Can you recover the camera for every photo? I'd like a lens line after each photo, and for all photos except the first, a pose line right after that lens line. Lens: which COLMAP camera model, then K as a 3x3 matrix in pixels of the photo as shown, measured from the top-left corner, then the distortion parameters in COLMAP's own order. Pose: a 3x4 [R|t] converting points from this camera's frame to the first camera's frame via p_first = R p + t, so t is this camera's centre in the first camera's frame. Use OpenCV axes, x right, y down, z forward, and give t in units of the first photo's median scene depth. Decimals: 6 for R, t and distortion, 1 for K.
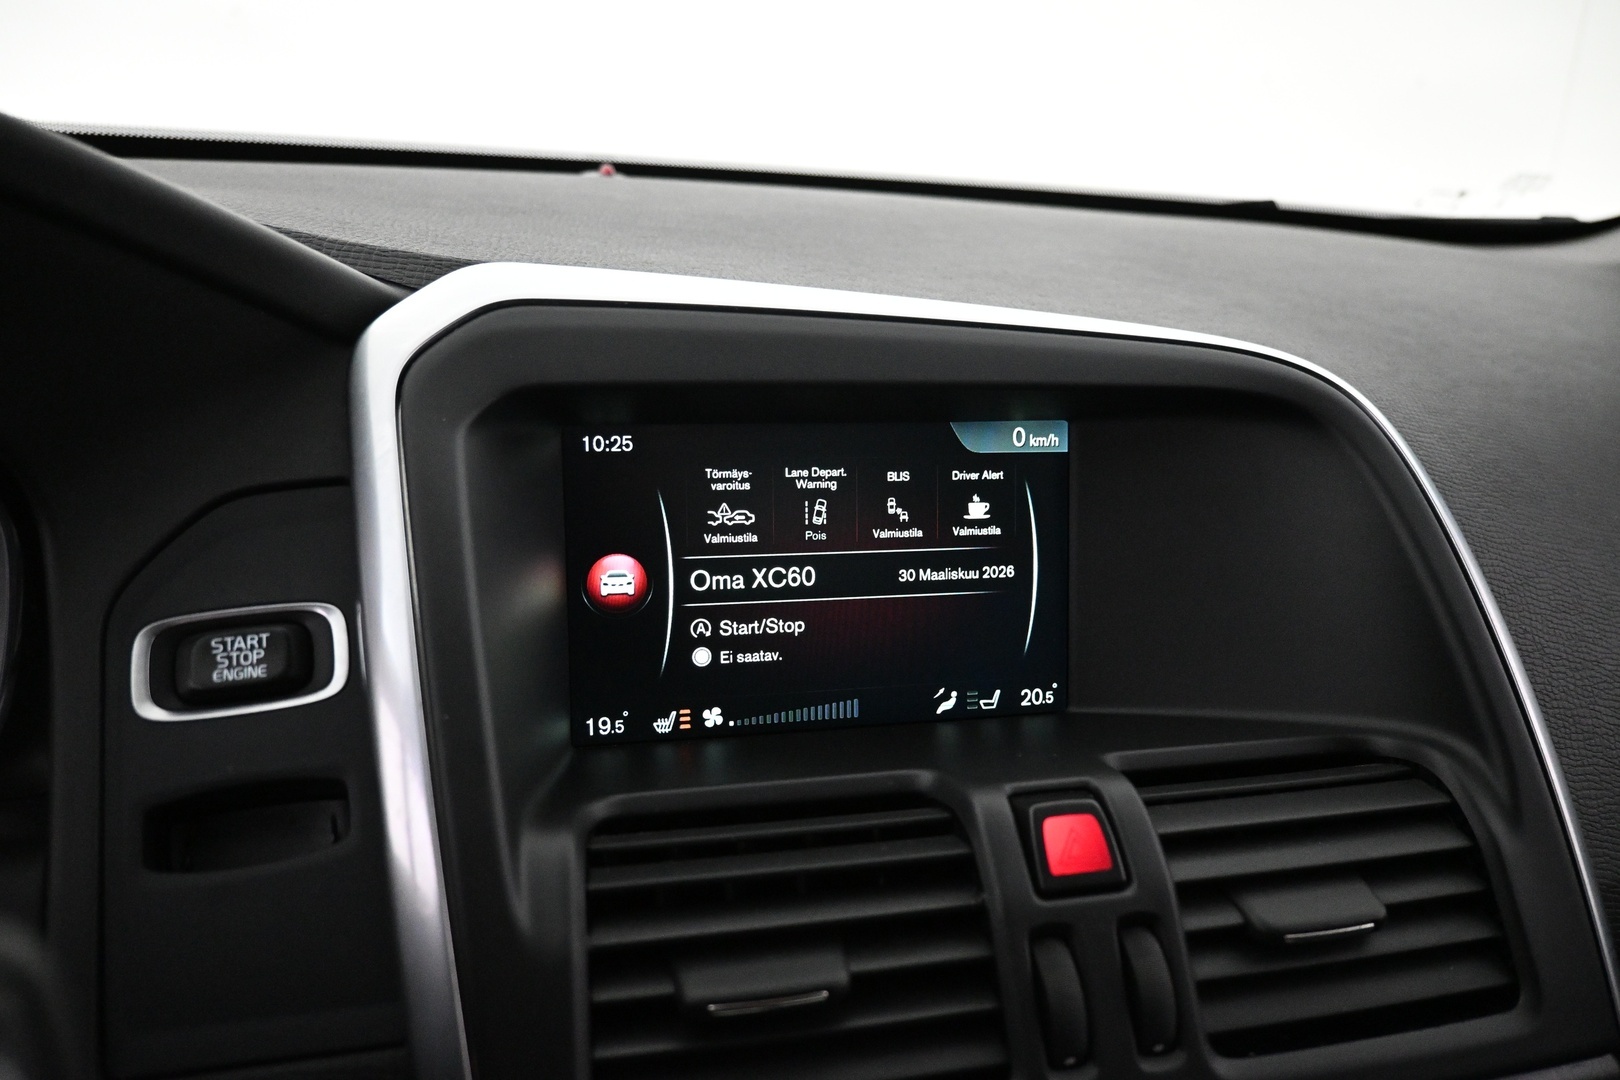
lens RADIAL K [[1097.5, 0, 810.0], [0, 1097.5, 540.0], [0, 0, 1]] dist [-0.004932, 0.002584]
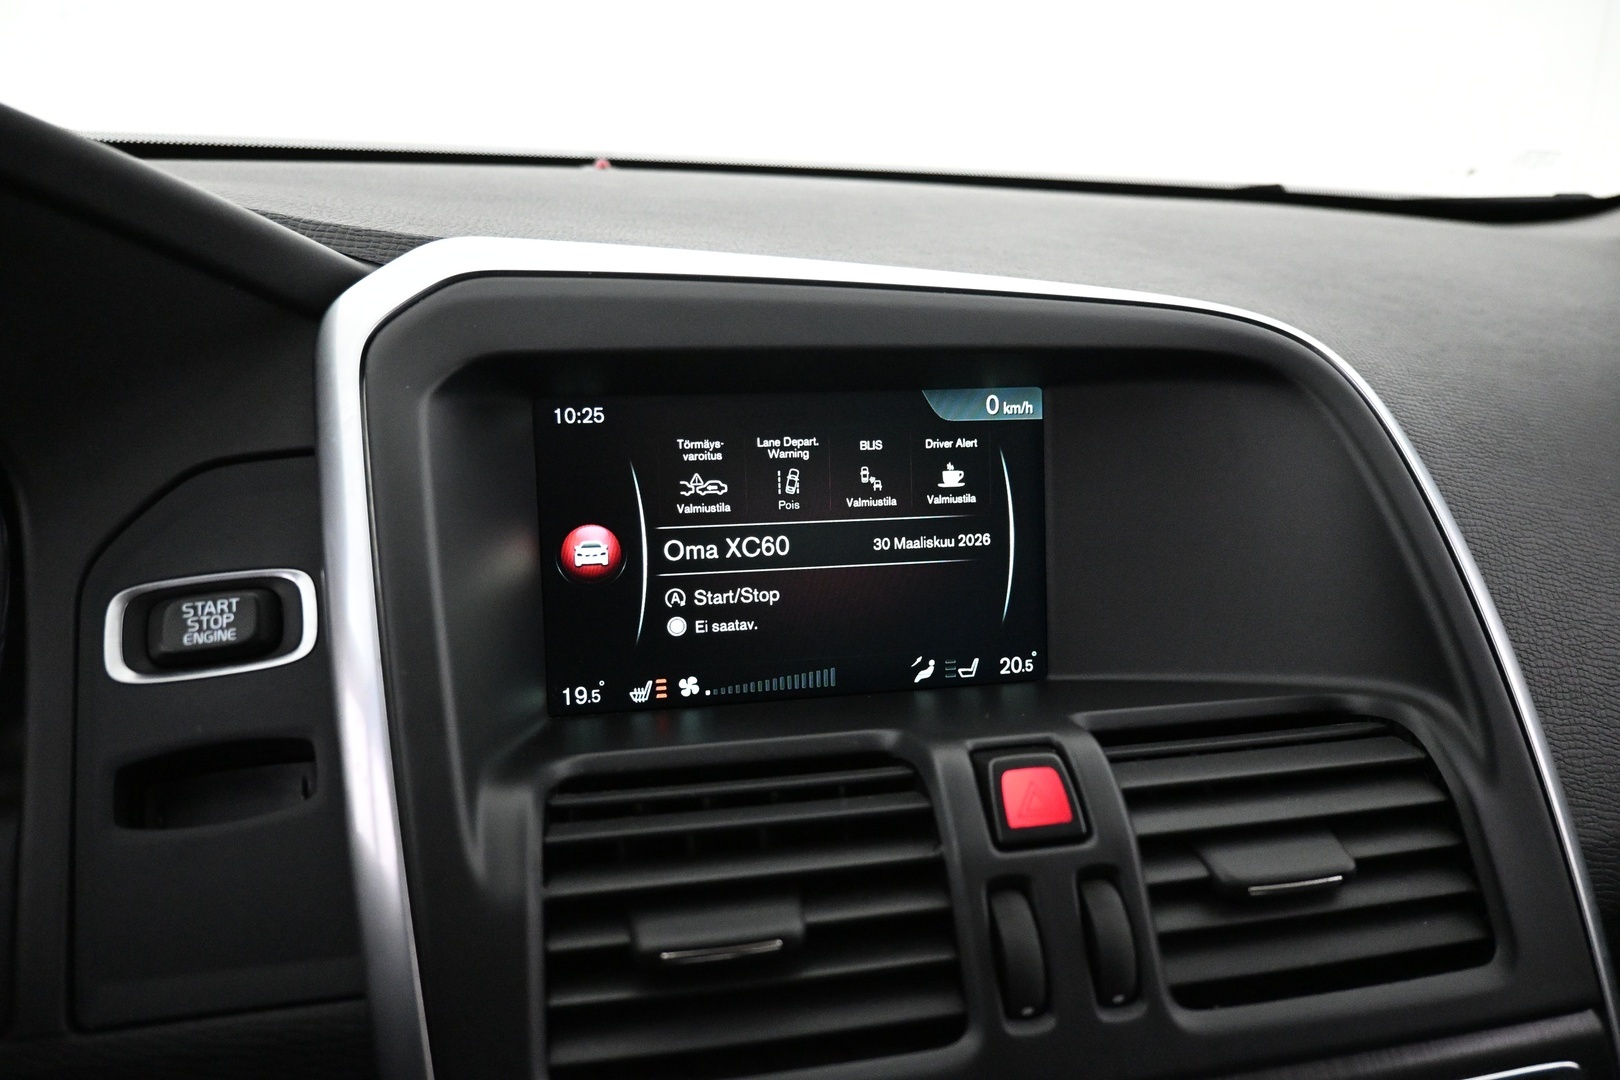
lens RADIAL K [[1097.5, 0, 810.0], [0, 1097.5, 540.0], [0, 0, 1]] dist [-0.004932, 0.002584]
pose [[0.999470, -0.015543, -0.028595, 0.057436], [0.015308, 0.999847, -0.008419, 0.039992], [0.028722, 0.007977, 0.999556, -0.005113]]
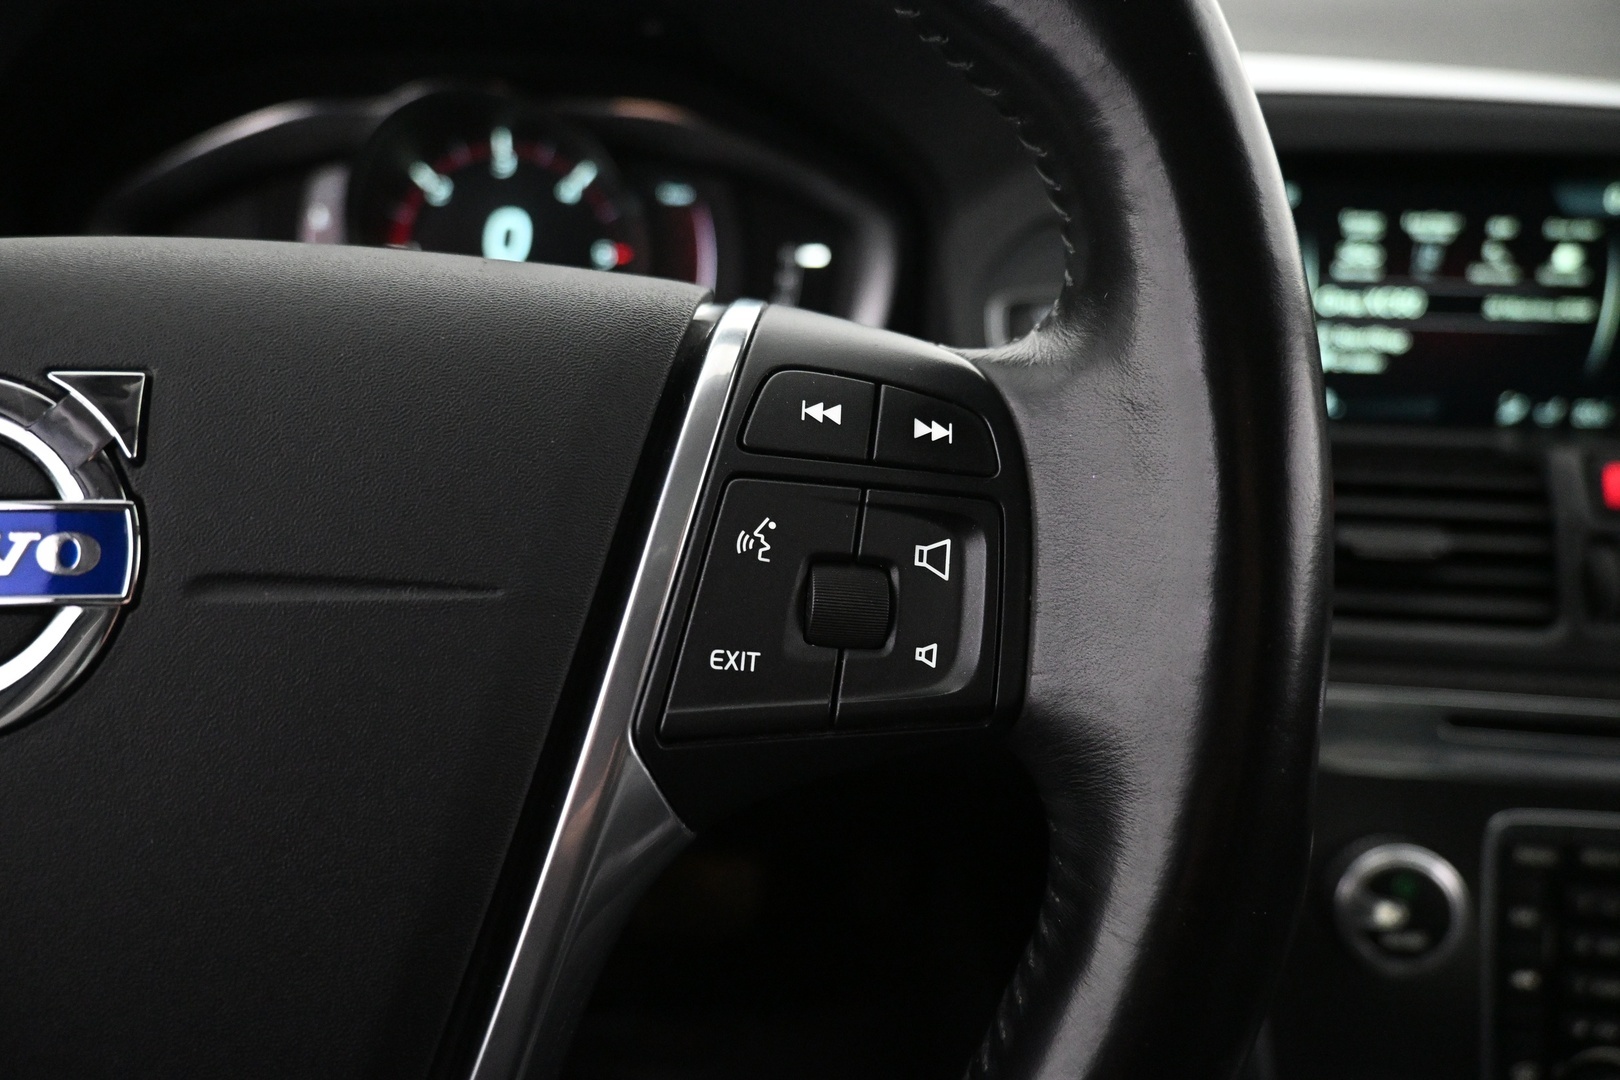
lens RADIAL K [[1097.5, 0, 810.0], [0, 1097.5, 540.0], [0, 0, 1]] dist [-0.004932, 0.002584]
pose [[0.940671, 0.115792, -0.318953, -0.256334], [-0.048326, 0.976109, 0.211838, 0.073825], [0.335862, -0.183856, 0.923793, -0.590075]]
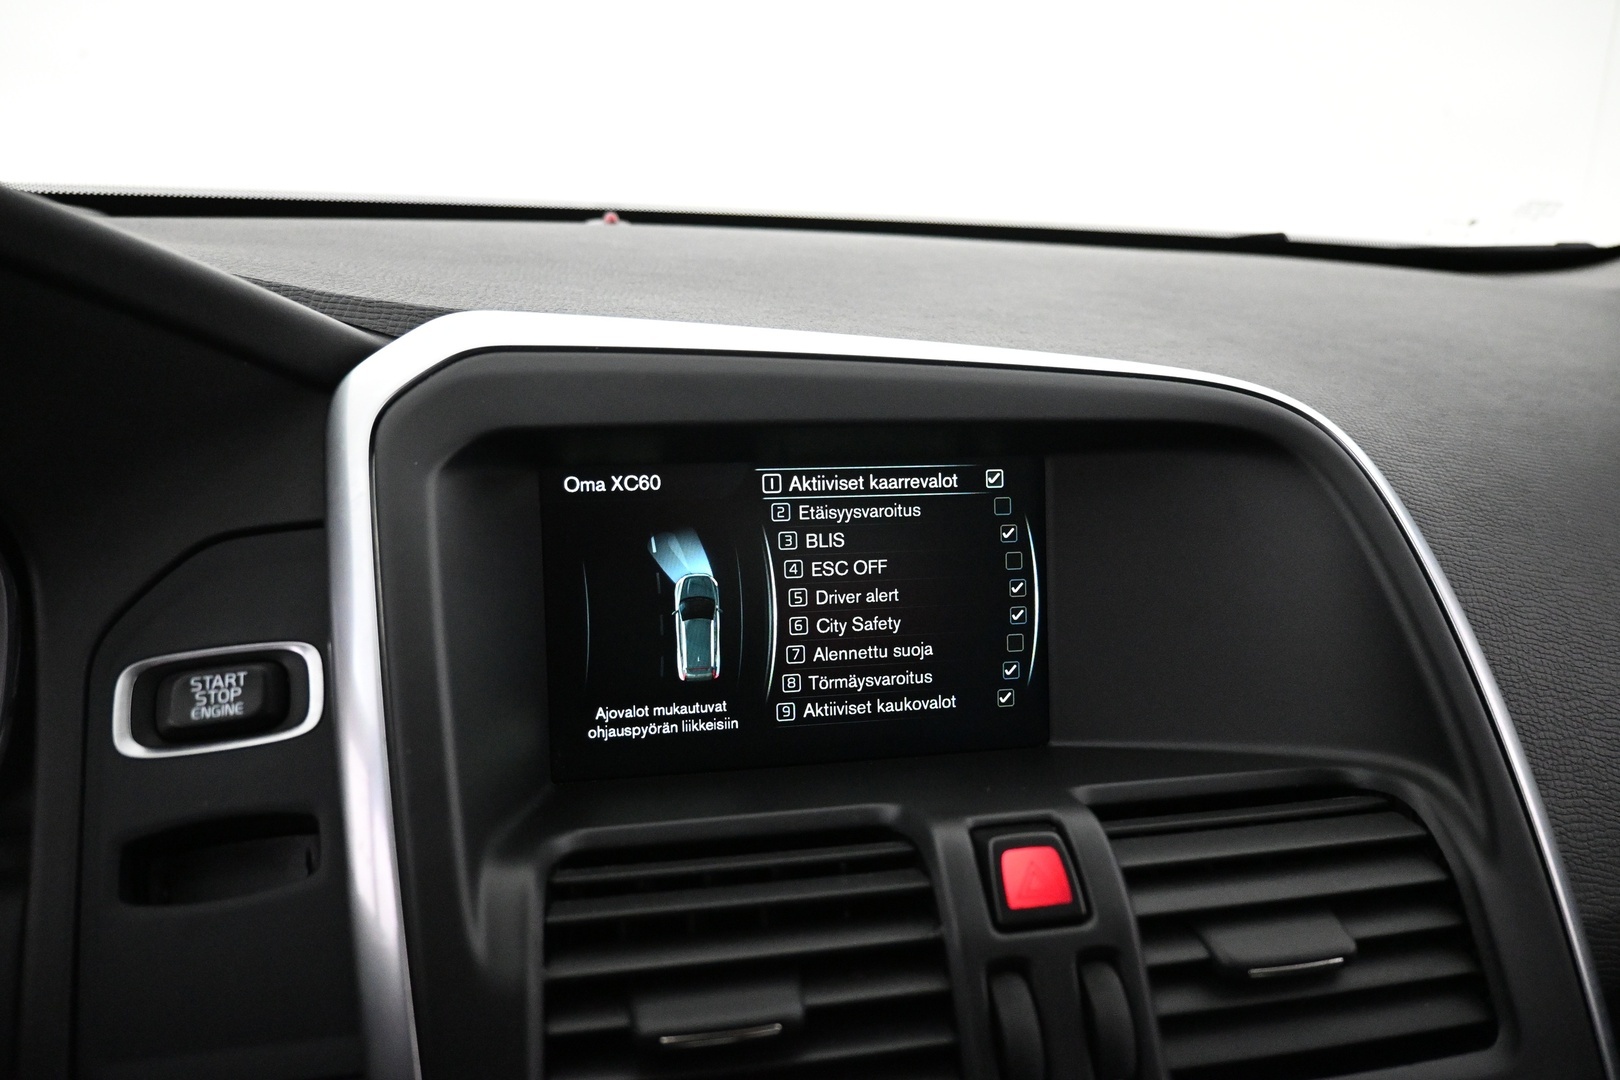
lens RADIAL K [[1097.5, 0, 810.0], [0, 1097.5, 540.0], [0, 0, 1]] dist [-0.004932, 0.002584]
pose [[0.999347, -0.011561, -0.034241, 0.061835], [0.010374, 0.999347, -0.034616, 0.001831], [0.034619, 0.034238, 0.998814, -0.014468]]
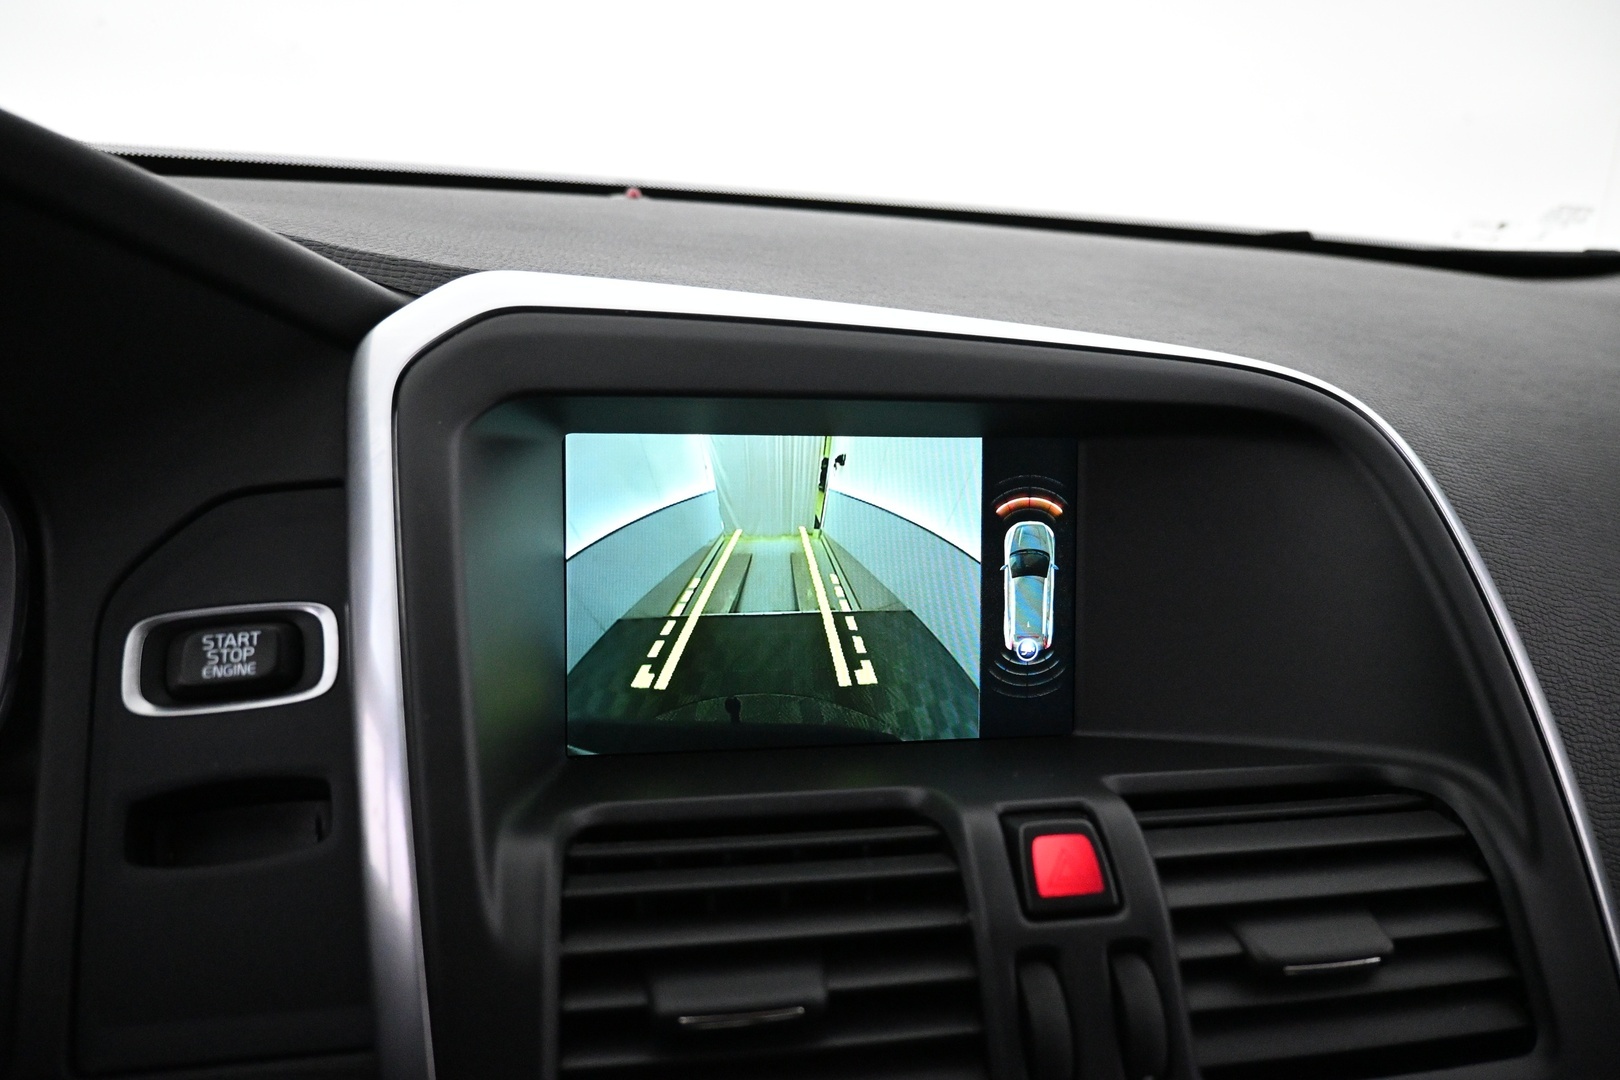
lens RADIAL K [[1097.5, 0, 810.0], [0, 1097.5, 540.0], [0, 0, 1]] dist [-0.004932, 0.002584]
pose [[0.999198, 0.017332, -0.036095, 0.037482], [-0.018420, 0.999379, -0.030028, 0.018711], [0.035552, 0.030668, 0.998897, 0.010146]]
